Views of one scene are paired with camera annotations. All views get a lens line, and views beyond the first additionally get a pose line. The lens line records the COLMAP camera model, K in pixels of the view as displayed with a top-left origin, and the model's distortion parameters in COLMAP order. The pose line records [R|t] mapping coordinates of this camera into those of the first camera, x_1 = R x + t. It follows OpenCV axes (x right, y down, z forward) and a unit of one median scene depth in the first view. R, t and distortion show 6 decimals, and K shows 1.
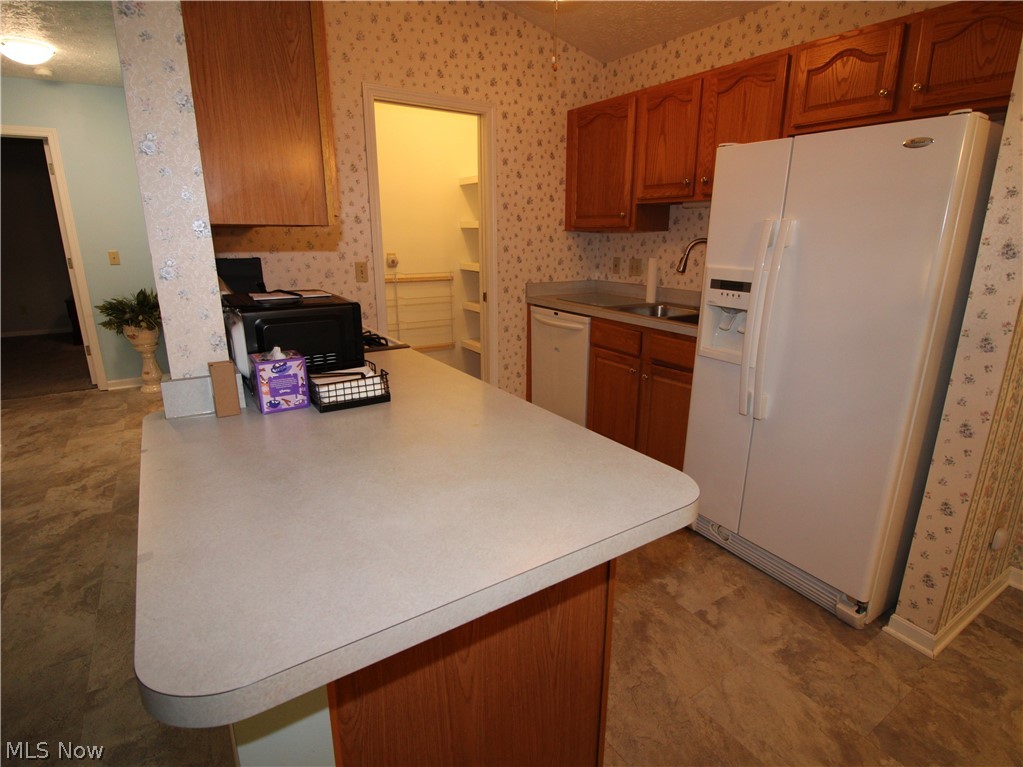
lens RADIAL K [[535.5, 0, 526.3], [0, 535.5, 383.8], [0, 0, 1]] dist [0.002968, -0.014317]
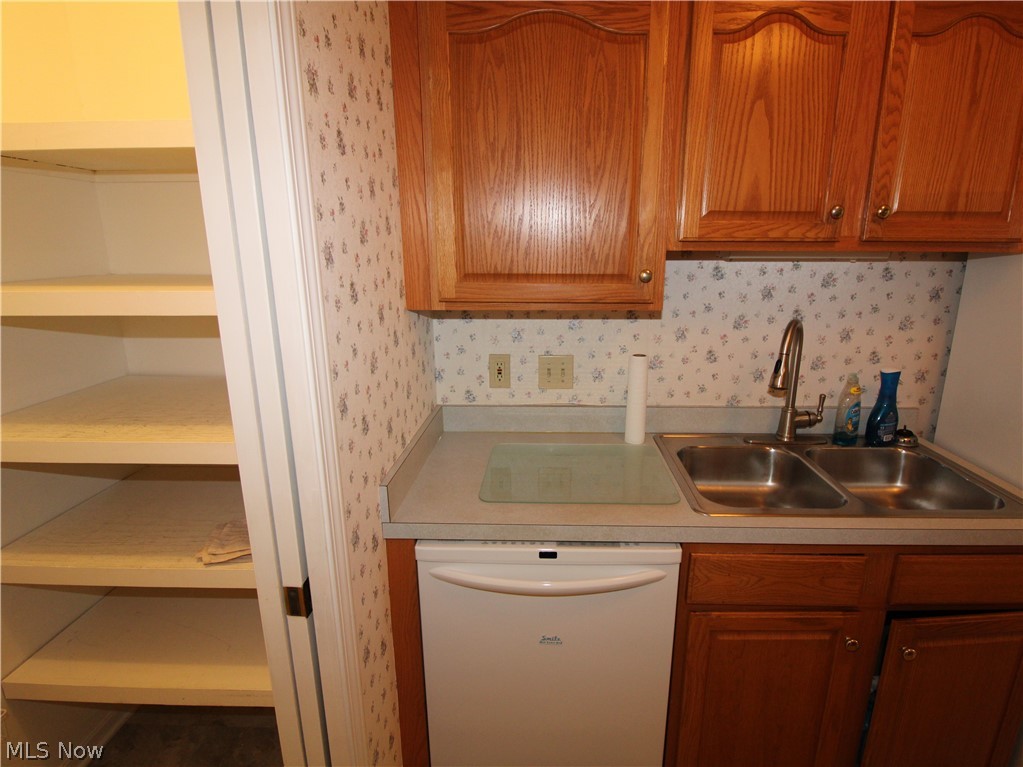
lens RADIAL K [[532.2, 0, 538.1], [0, 532.2, 380.7], [0, 0, 1]] dist [0.000193, -0.013970]
pose [[0.564270, -0.207723, 0.799031, -0.215894], [0.226535, 0.969639, 0.092098, -0.292016], [-0.793903, 0.129040, 0.594195, 0.826433]]
